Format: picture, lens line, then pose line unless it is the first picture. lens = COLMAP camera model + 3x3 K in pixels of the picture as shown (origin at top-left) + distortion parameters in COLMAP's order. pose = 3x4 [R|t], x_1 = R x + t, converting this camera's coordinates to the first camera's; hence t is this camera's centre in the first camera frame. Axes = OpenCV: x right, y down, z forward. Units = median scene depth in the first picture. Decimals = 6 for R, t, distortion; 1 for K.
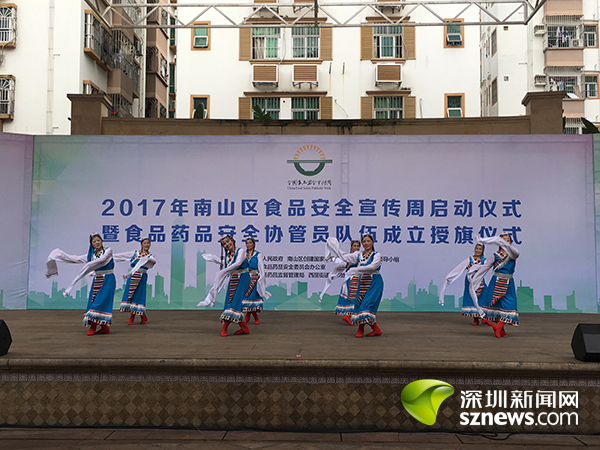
lens RADIAL K [[696.2, 0, 300.0], [0, 696.2, 228.4], [0, 0, 1]] dist [-0.001615, 0.000000]
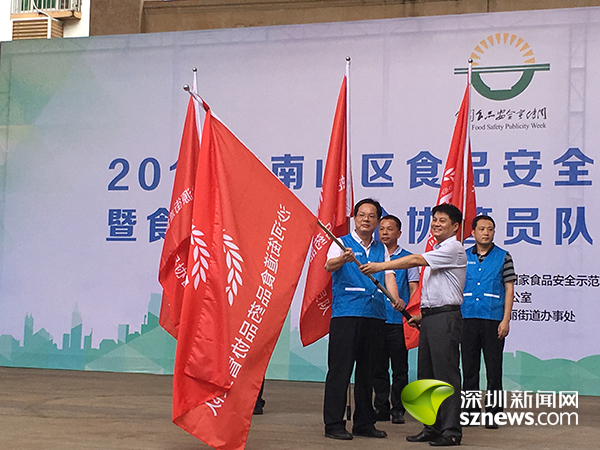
lens RADIAL K [[1575.3, 0, 300.0], [0, 1575.3, 224.1], [0, 0, 1]] dist [-0.059128, 0.000000]
pose [[0.912635, -0.001108, -0.408773, 0.320939], [0.003786, 0.999976, 0.005742, 0.000397], [0.408757, -0.006788, 0.912618, -0.010743]]
